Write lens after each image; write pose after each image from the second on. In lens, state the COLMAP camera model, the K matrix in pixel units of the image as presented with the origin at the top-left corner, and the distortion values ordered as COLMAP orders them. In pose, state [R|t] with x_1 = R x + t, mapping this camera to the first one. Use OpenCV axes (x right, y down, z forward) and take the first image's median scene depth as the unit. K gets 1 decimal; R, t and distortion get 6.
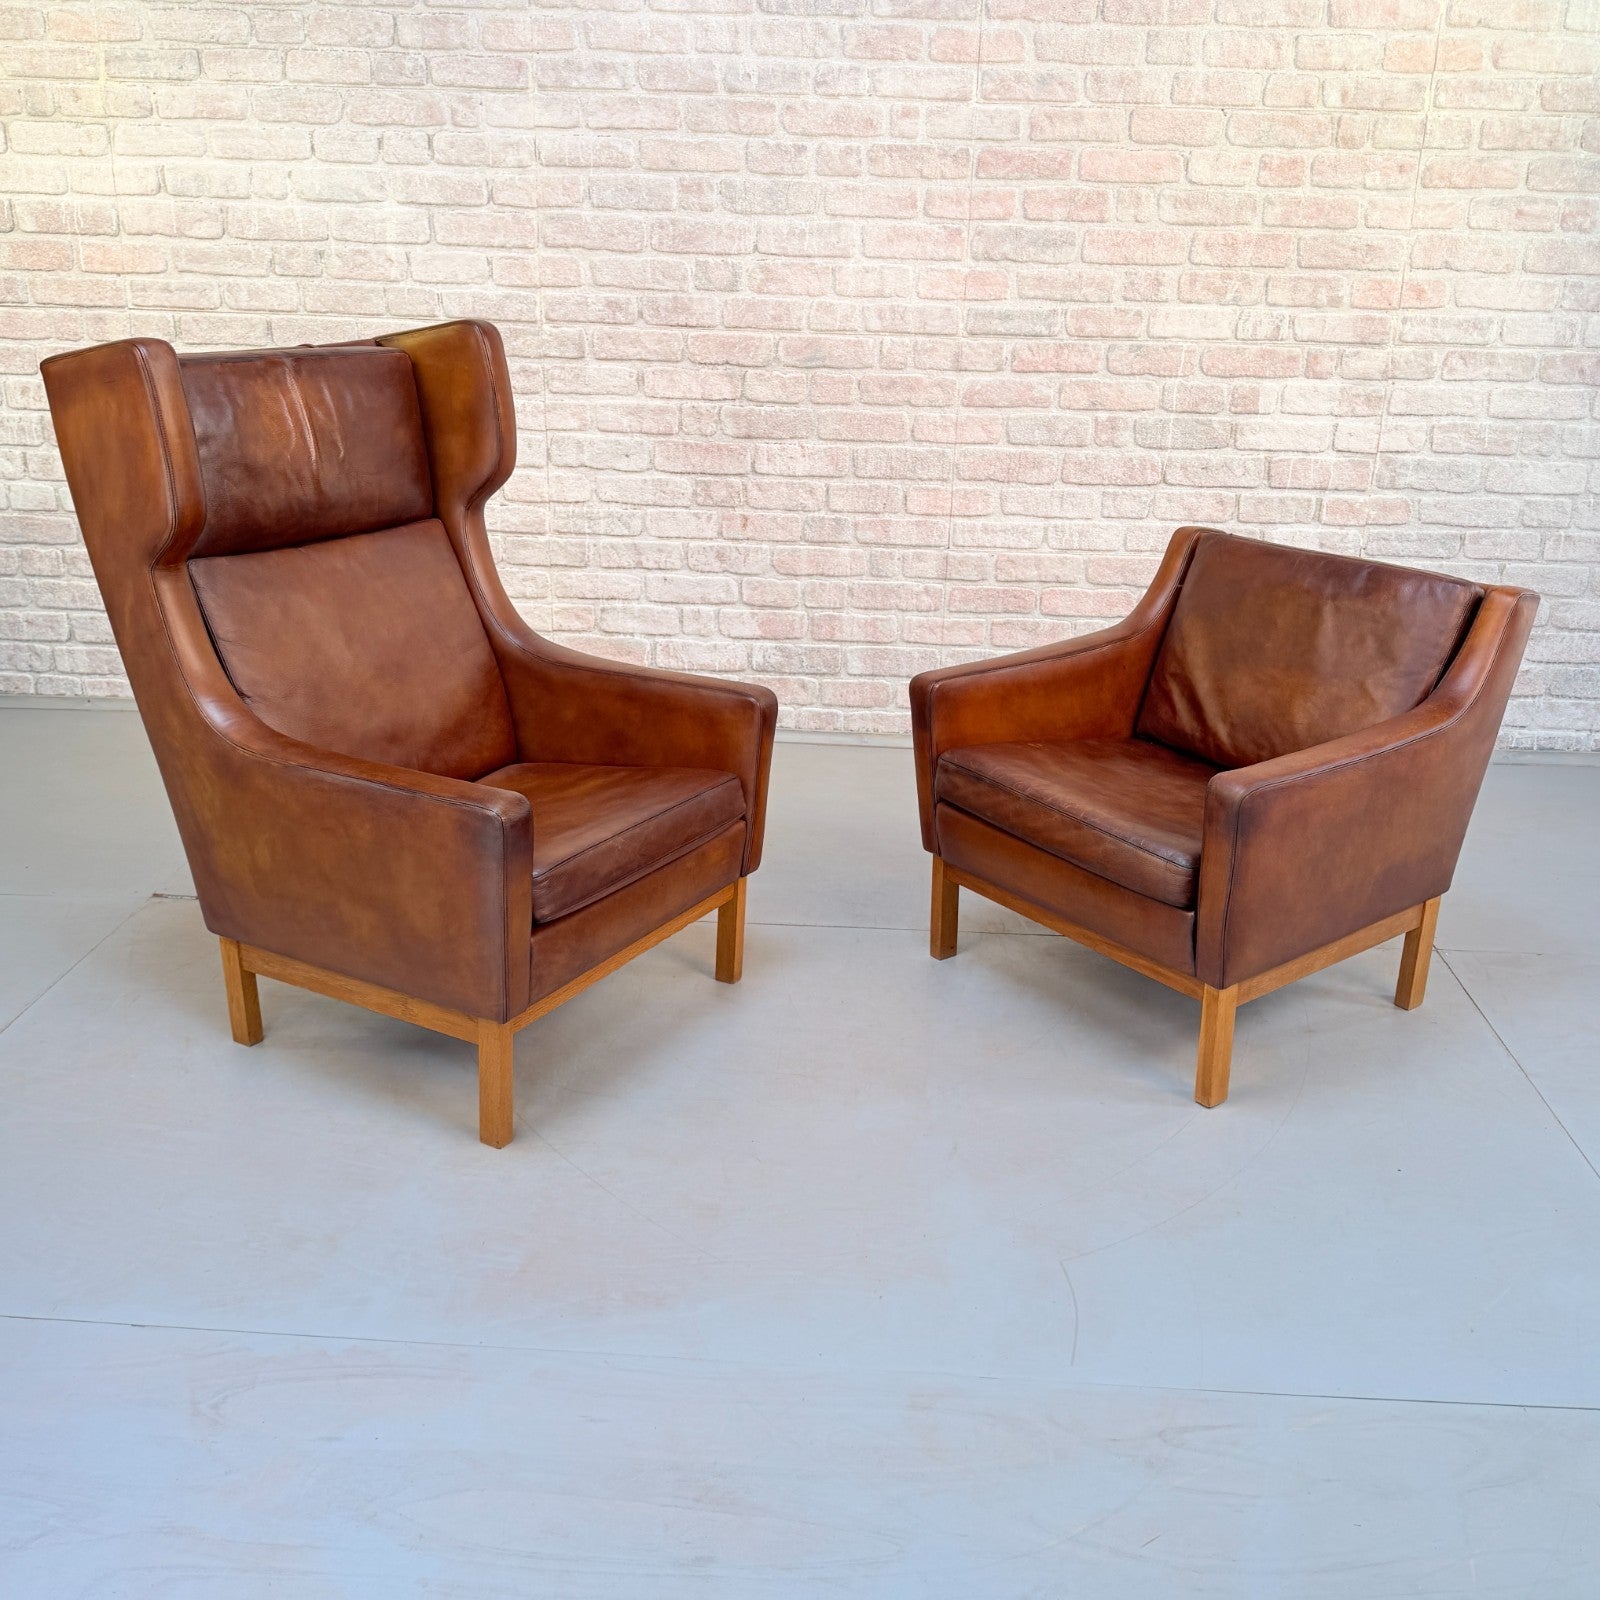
lens RADIAL K [[1553.4, 0, 806.3], [0, 1553.4, 799.5], [0, 0, 1]] dist [0.182814, -0.403743]
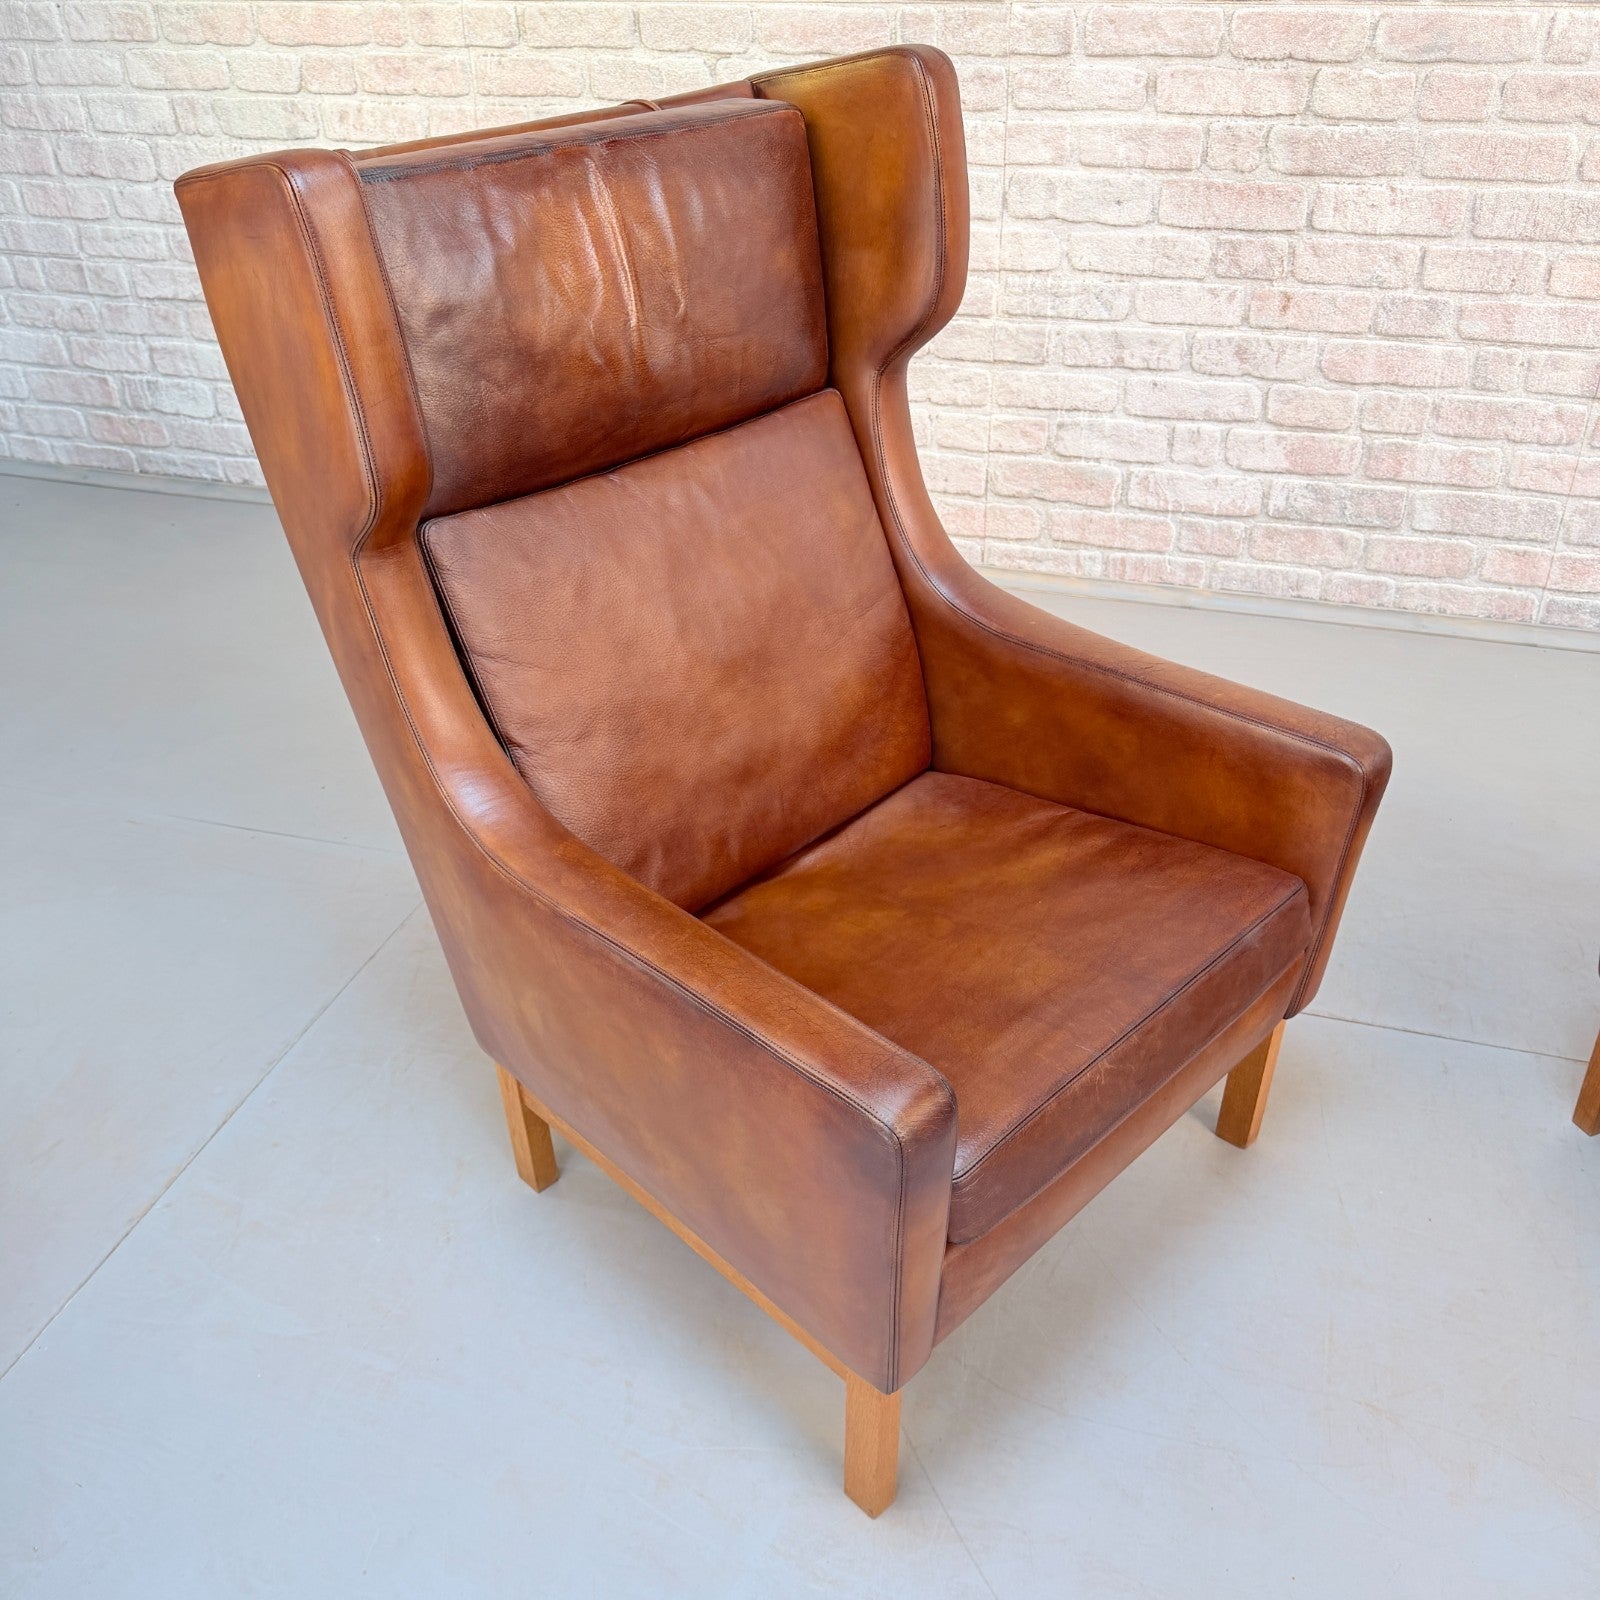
lens RADIAL K [[1524.1, 0, 800.0], [0, 1524.1, 800.0], [0, 0, 1]] dist [0.005593, -0.021178]
pose [[0.964536, 0.098691, -0.244807, -0.061231], [-0.040978, 0.972213, 0.230484, -0.115888], [0.260751, -0.212278, 0.941779, 0.288835]]
